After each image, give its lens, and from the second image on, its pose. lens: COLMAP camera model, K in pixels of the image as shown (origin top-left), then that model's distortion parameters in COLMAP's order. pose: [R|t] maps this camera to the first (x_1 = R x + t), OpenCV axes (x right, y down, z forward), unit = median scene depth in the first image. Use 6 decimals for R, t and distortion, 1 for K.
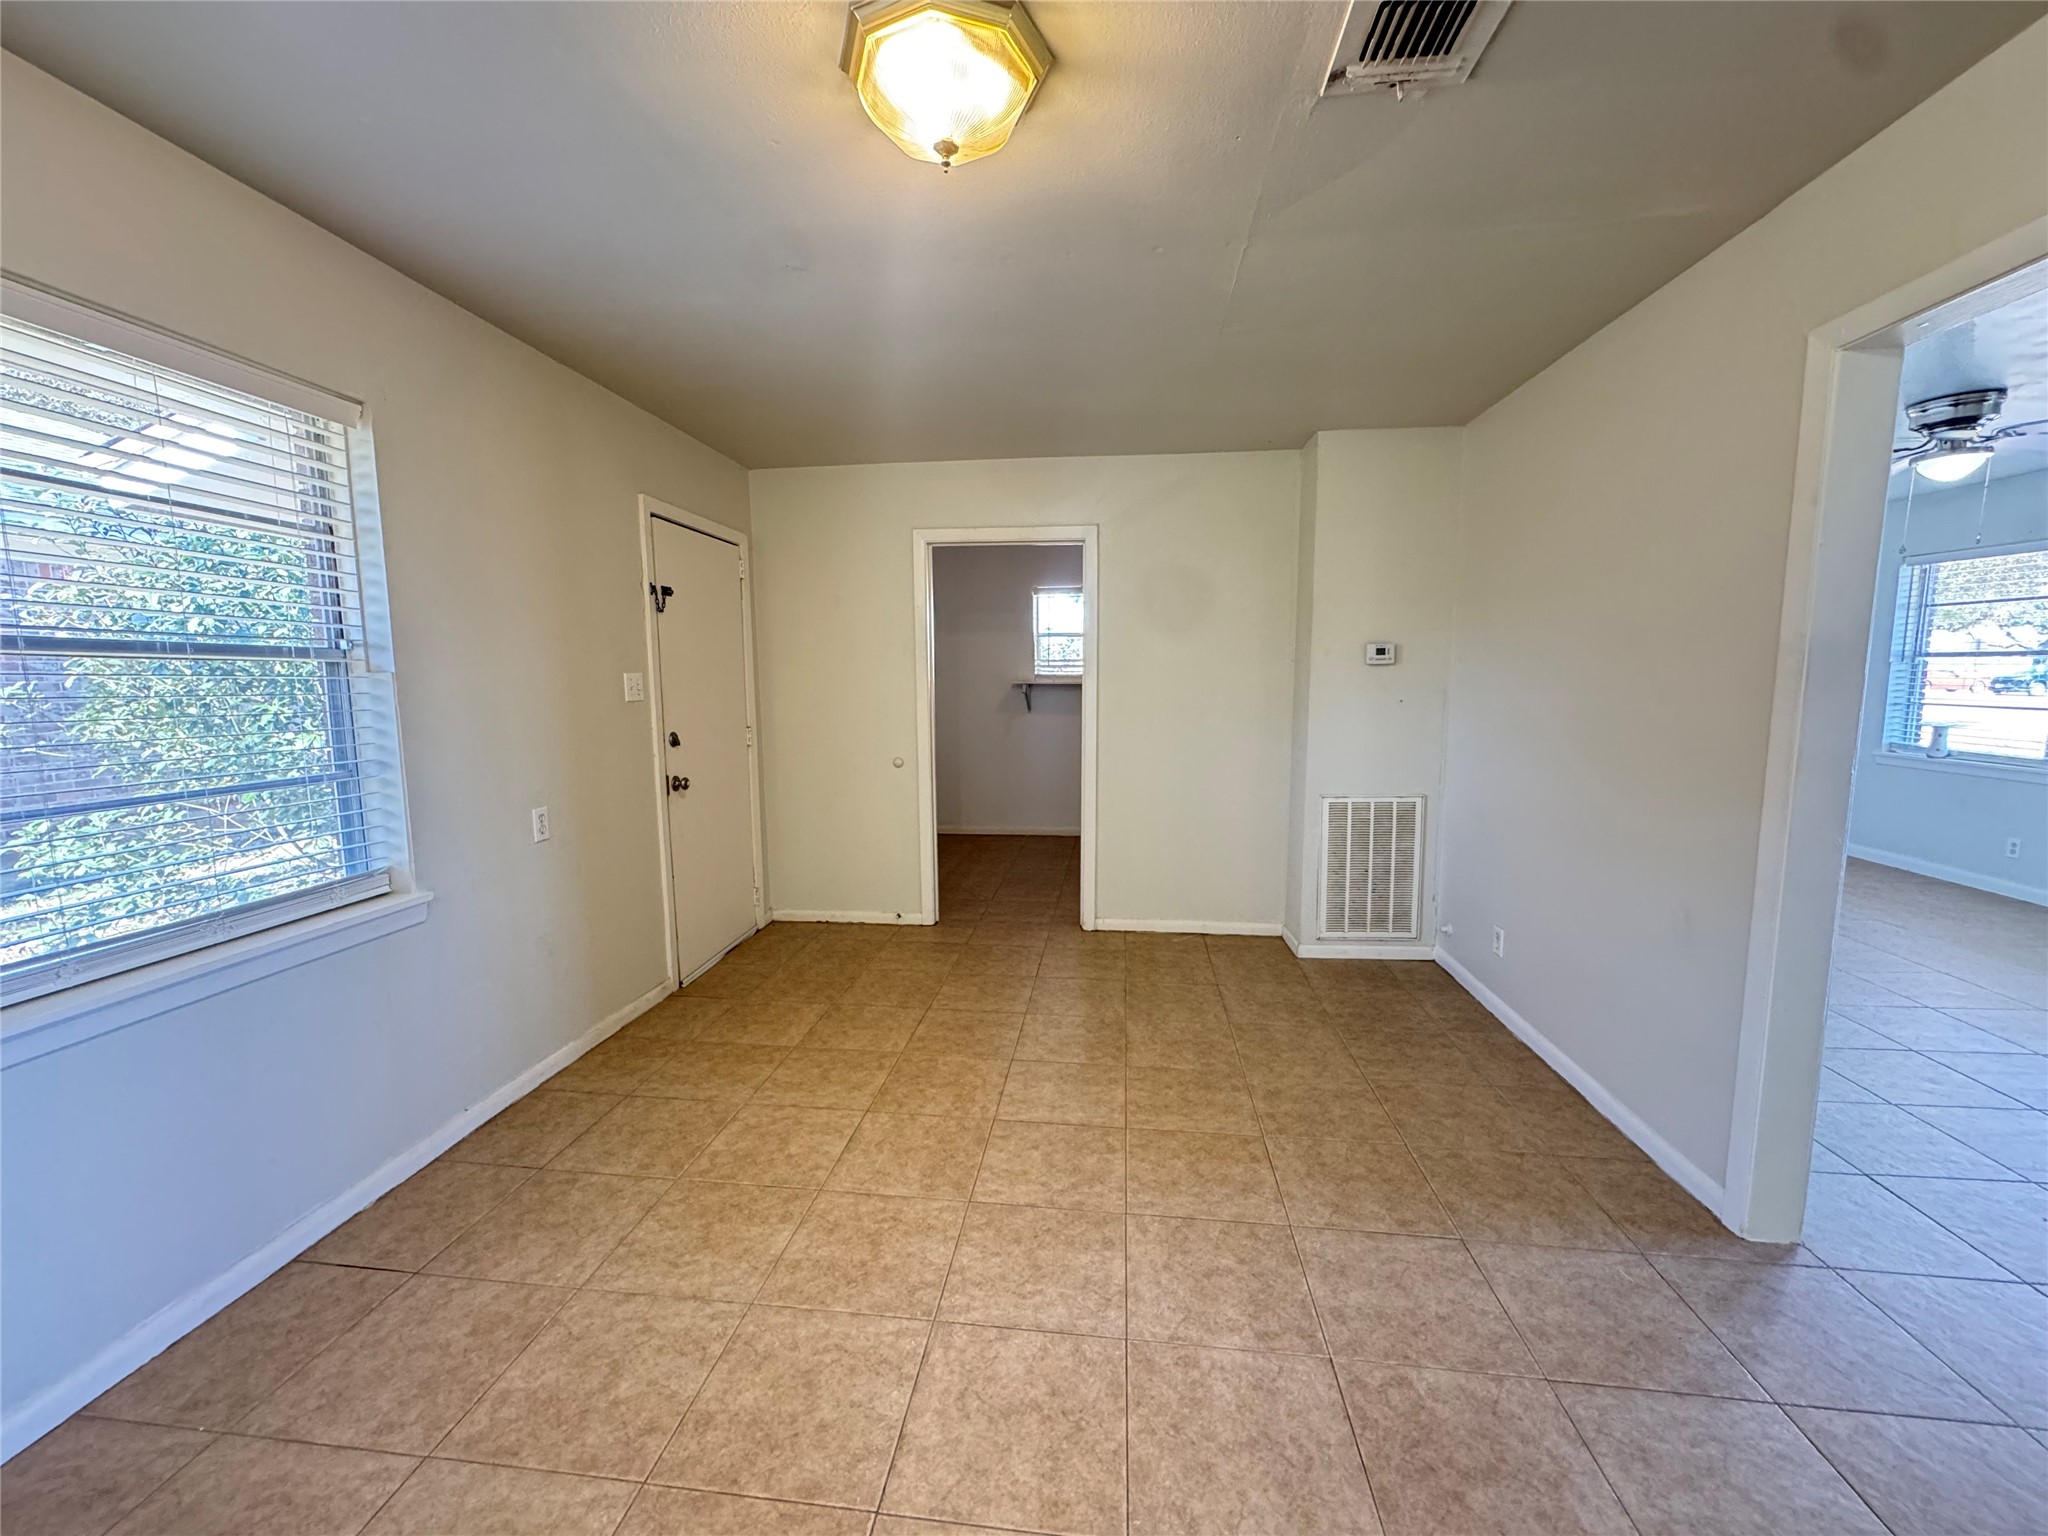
lens RADIAL K [[815.8, 0, 1023.6], [0, 815.8, 772.1], [0, 0, 1]] dist [-0.002081, 0.000573]
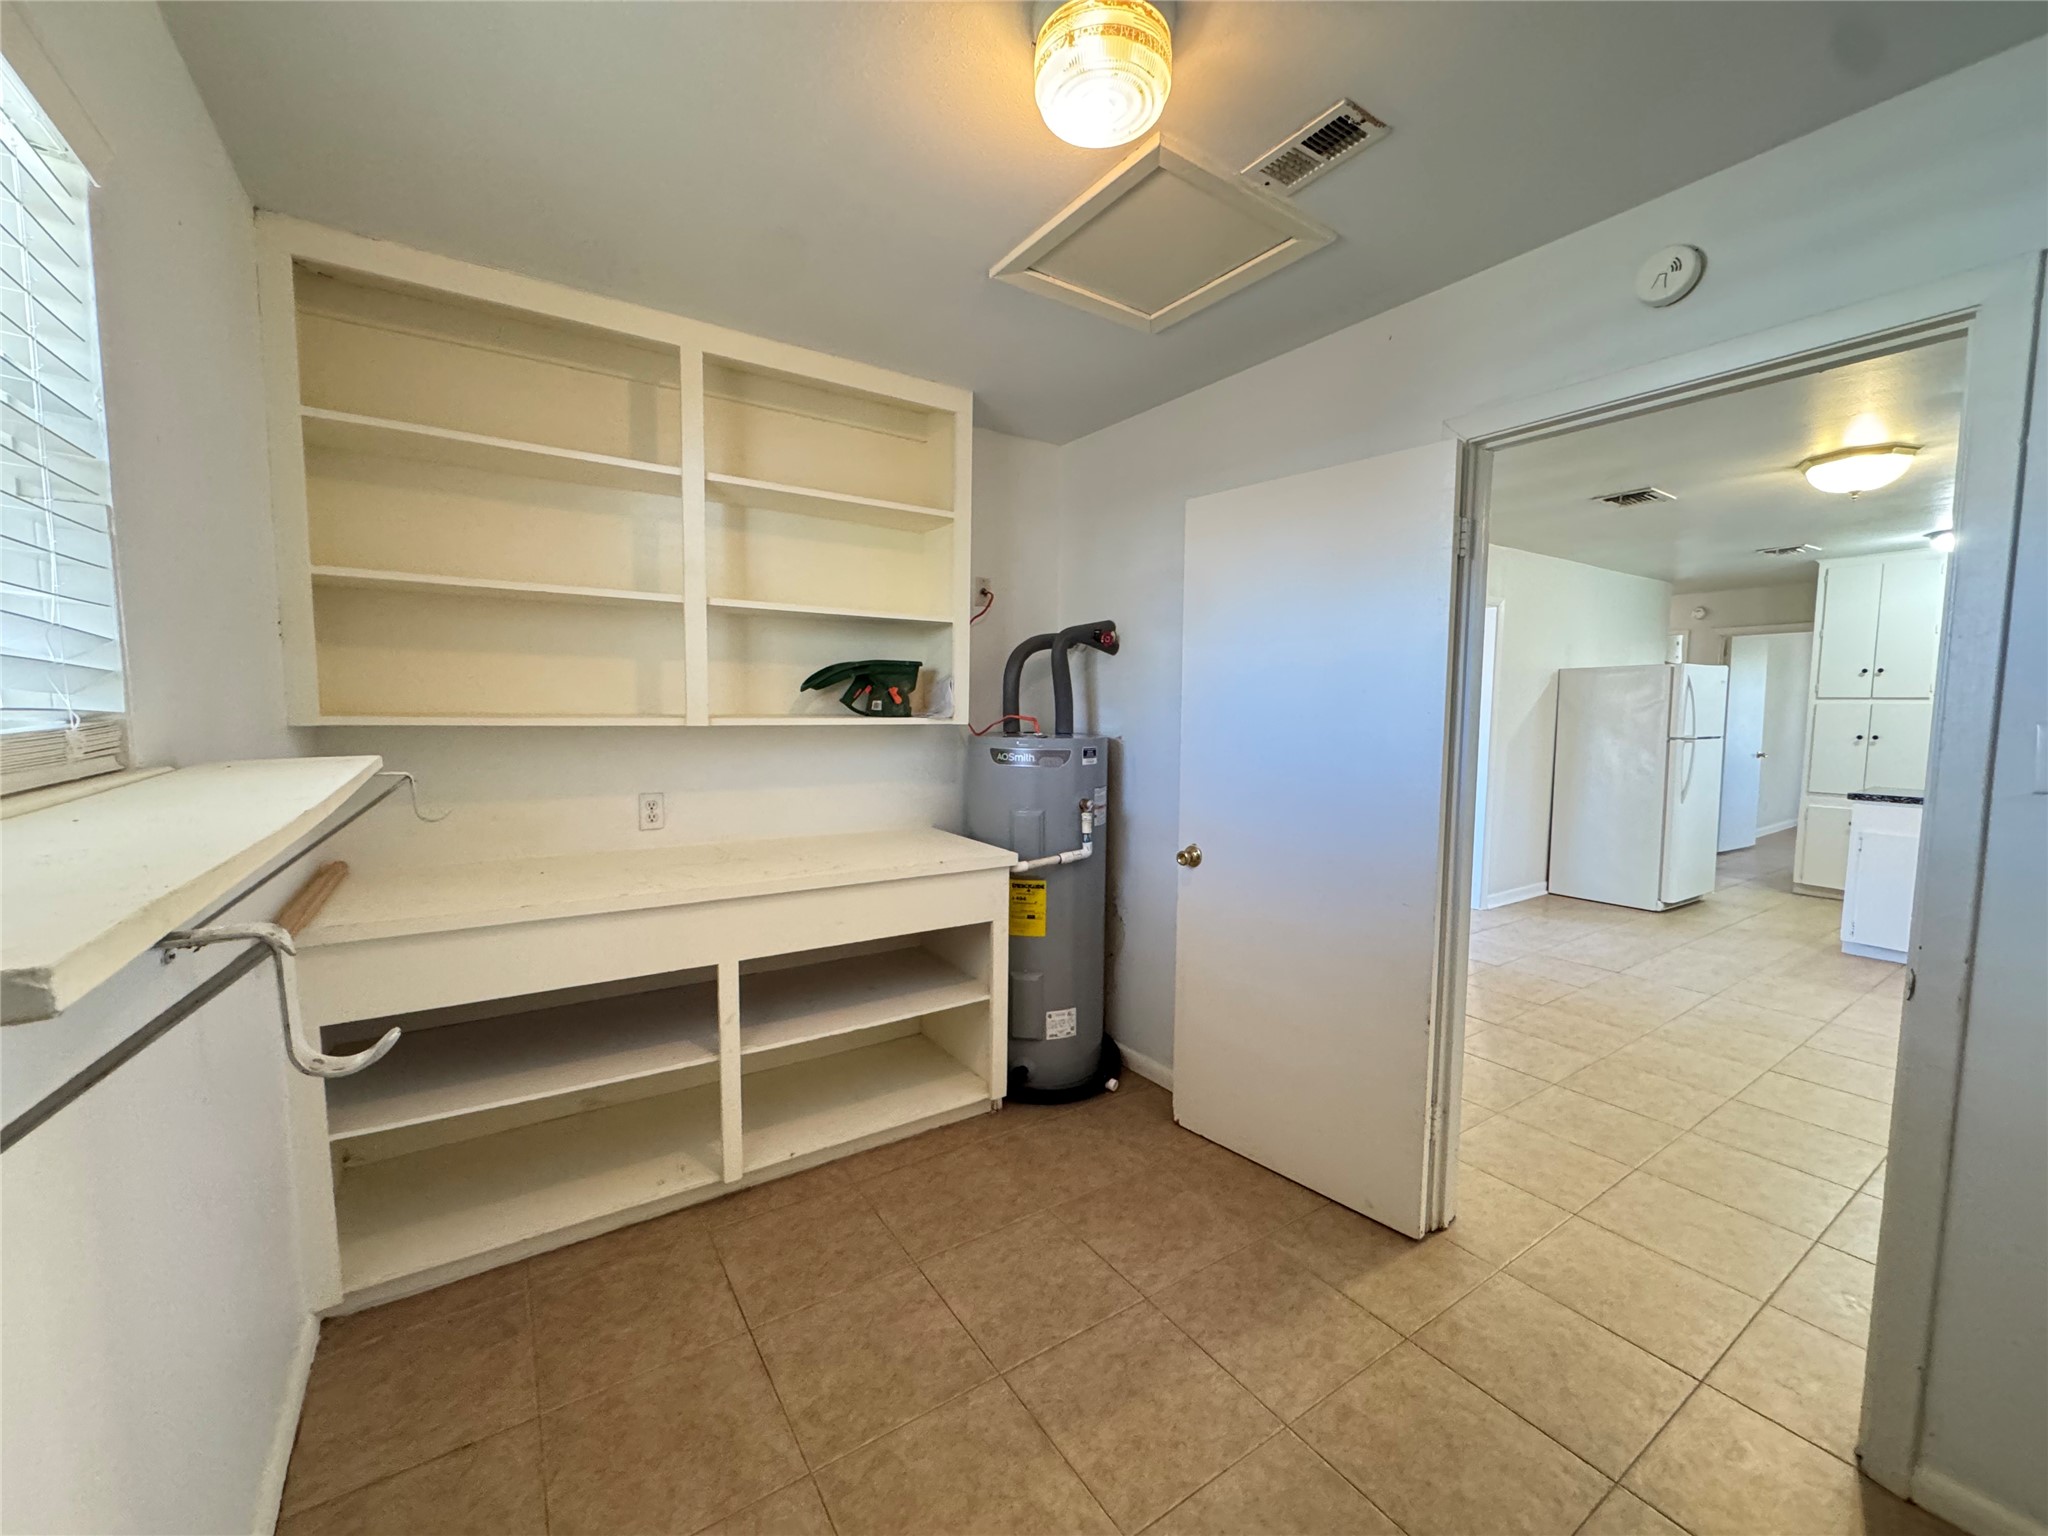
lens RADIAL K [[815.8, 0, 1028.3], [0, 815.8, 770.6], [0, 0, 1]] dist [-0.002081, 0.000573]
pose [[-0.652339, -0.060248, 0.755529, -0.217523], [0.089658, 0.983702, 0.155855, -0.328450], [-0.752606, 0.169410, -0.636306, 2.638579]]
